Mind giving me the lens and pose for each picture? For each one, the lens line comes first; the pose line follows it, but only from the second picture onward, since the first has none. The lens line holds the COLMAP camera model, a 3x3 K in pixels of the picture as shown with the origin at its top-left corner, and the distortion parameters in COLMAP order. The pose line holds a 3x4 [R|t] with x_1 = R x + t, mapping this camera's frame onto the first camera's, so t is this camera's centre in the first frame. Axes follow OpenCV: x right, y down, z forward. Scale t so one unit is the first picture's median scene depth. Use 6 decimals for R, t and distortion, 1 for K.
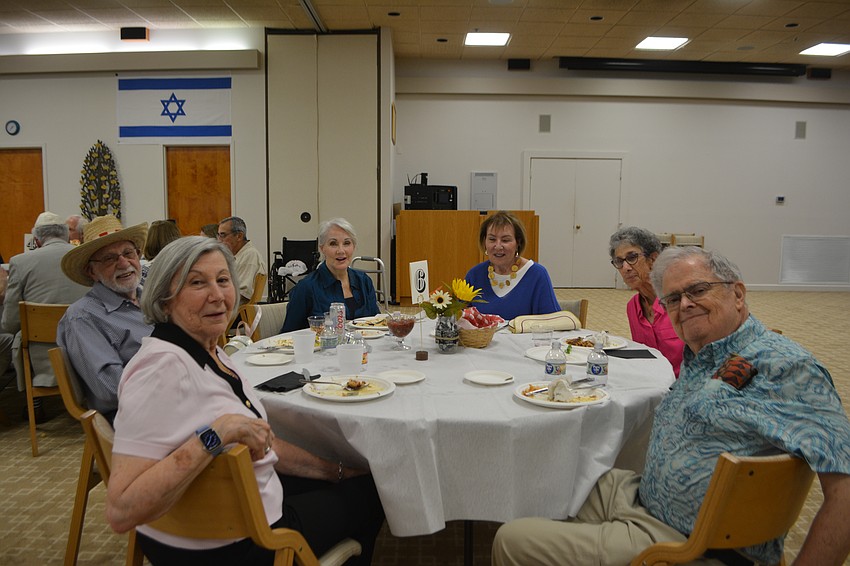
lens RADIAL K [[653.3, 0, 425.0], [0, 653.3, 283.0], [0, 0, 1]] dist [-0.078078, 0.007171]
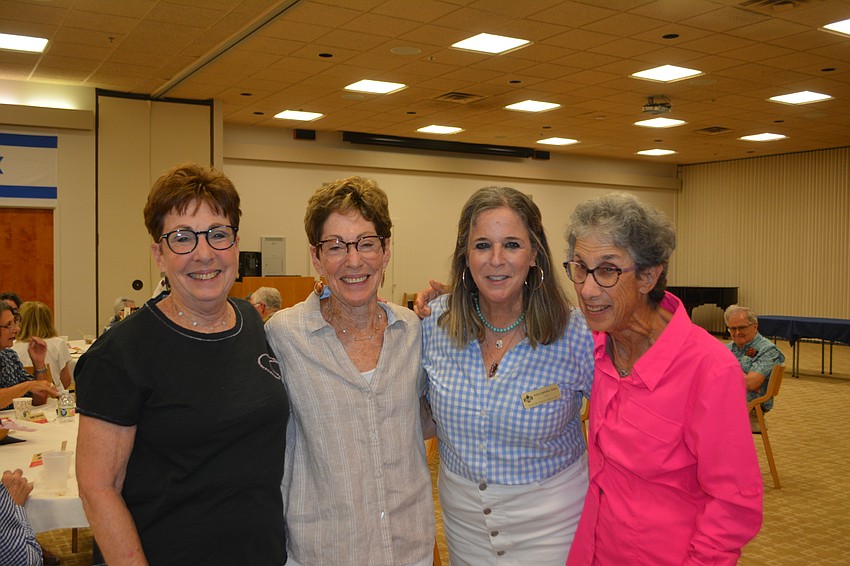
lens RADIAL K [[844.2, 0, 383.7], [0, 844.2, 281.3], [0, 0, 1]] dist [-0.006659, -0.014834]
pose [[0.879062, -0.011136, 0.476577, -0.464475], [0.049921, 0.996381, -0.068798, -0.002856], [-0.474086, 0.084269, 0.876437, -0.272352]]
